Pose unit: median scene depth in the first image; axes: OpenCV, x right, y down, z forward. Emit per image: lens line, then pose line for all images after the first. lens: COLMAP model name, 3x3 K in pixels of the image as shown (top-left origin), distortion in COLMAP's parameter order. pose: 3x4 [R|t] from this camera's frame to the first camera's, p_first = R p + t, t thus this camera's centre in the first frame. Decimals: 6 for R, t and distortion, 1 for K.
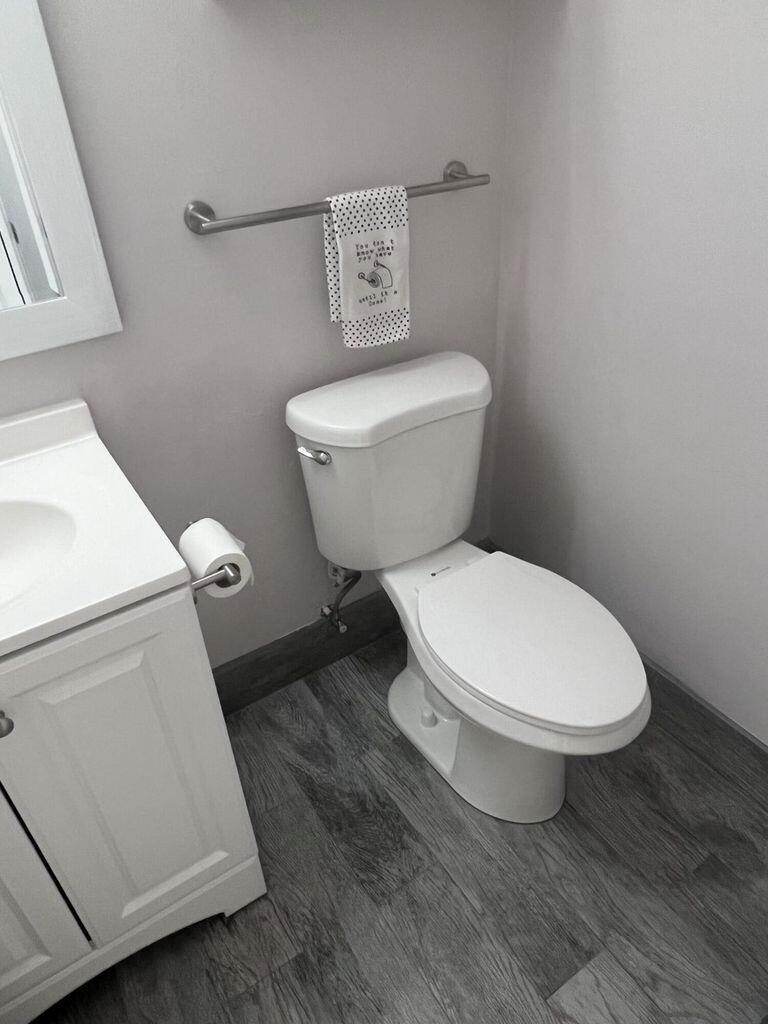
lens RADIAL K [[720.9, 0, 384.0], [0, 720.9, 512.0], [0, 0, 1]] dist [0.002324, -0.000036]
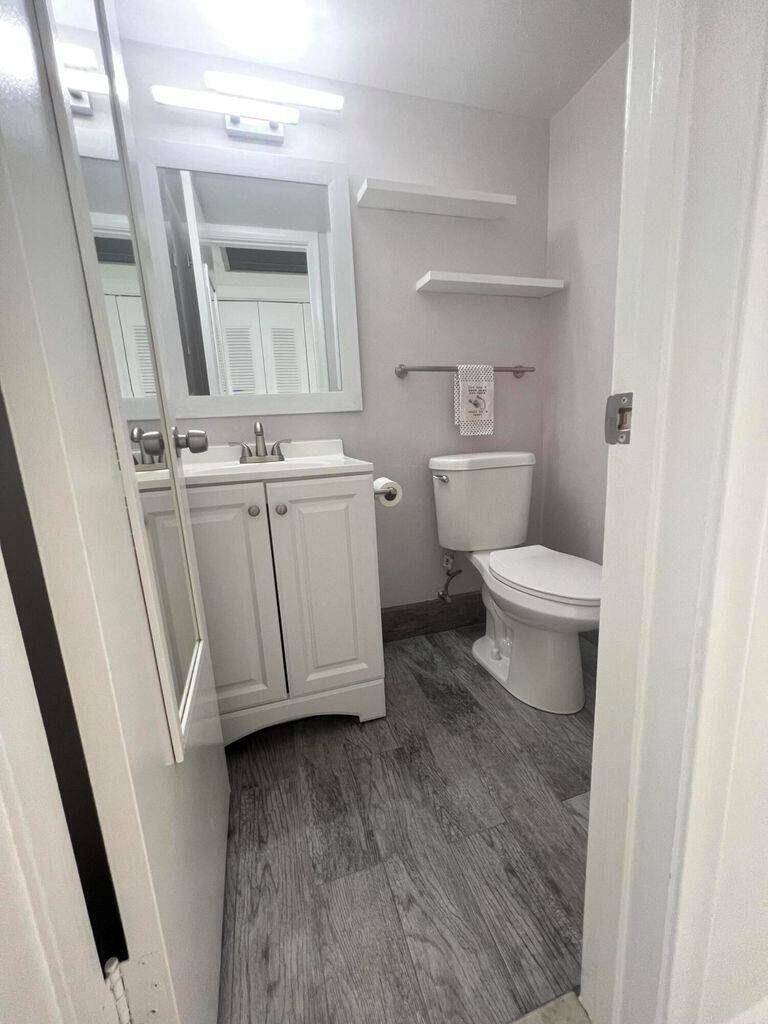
lens RADIAL K [[414.3, 0, 384.0], [0, 414.3, 512.0], [0, 0, 1]] dist [-0.000506, -0.000087]
pose [[0.959312, 0.047183, -0.278378, 0.078251], [-0.152394, 0.916522, -0.369817, 0.455199], [0.237690, 0.397192, 0.886421, -0.034883]]
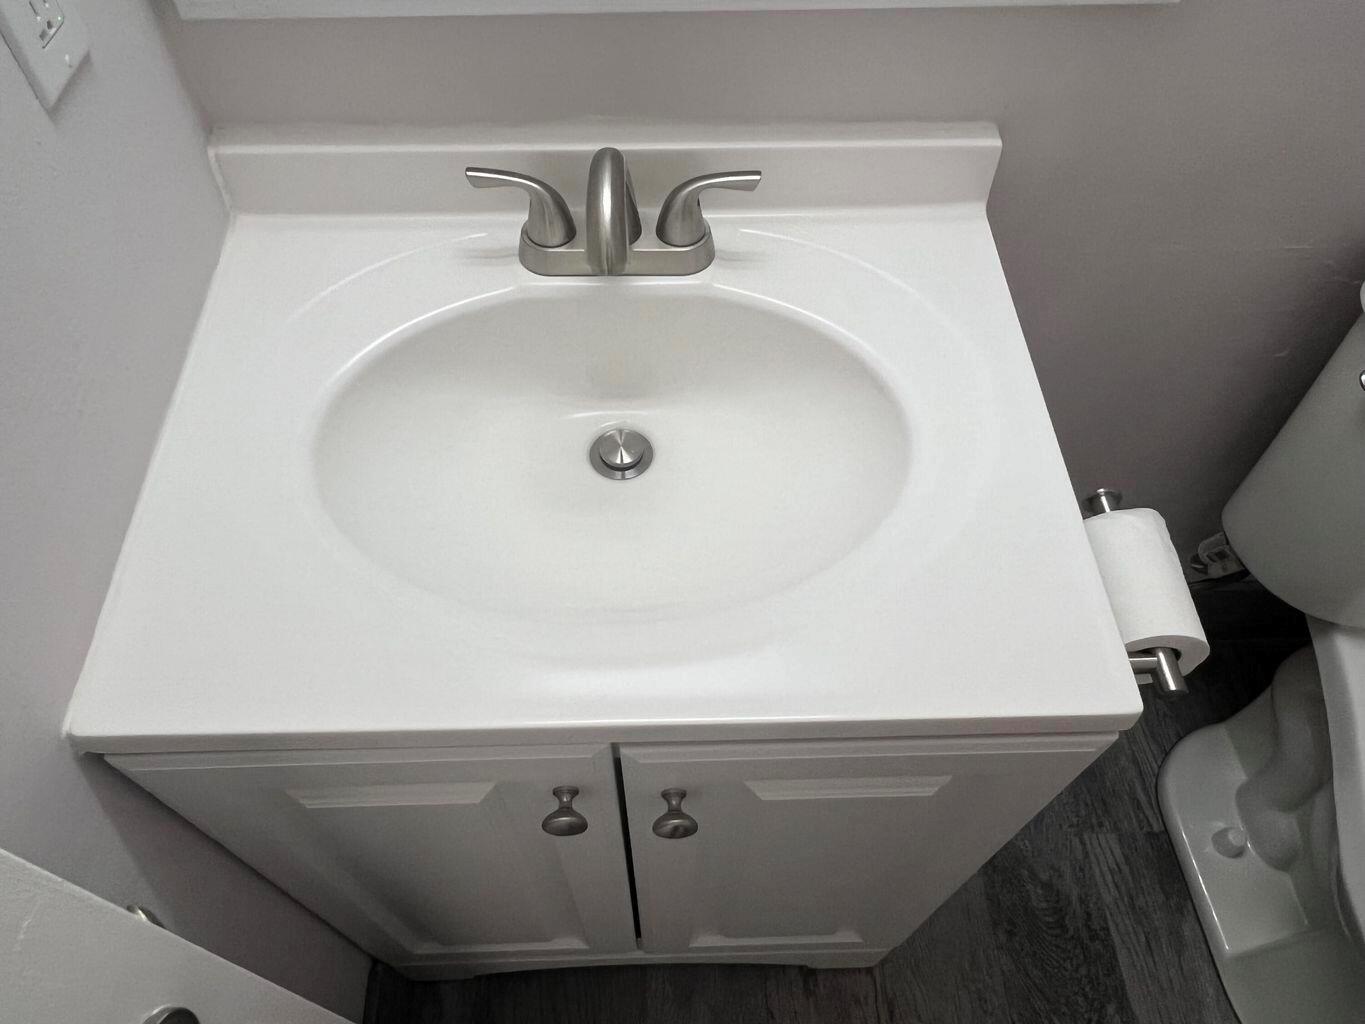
lens RADIAL K [[961.0, 0, 666.8], [0, 961.0, 514.1], [0, 0, 1]] dist [0.002324, -0.000036]
pose [[0.849801, 0.458043, -0.260834, -0.285265], [-0.333307, 0.850309, 0.407284, -0.112782], [0.408343, -0.259173, 0.875263, 0.272466]]
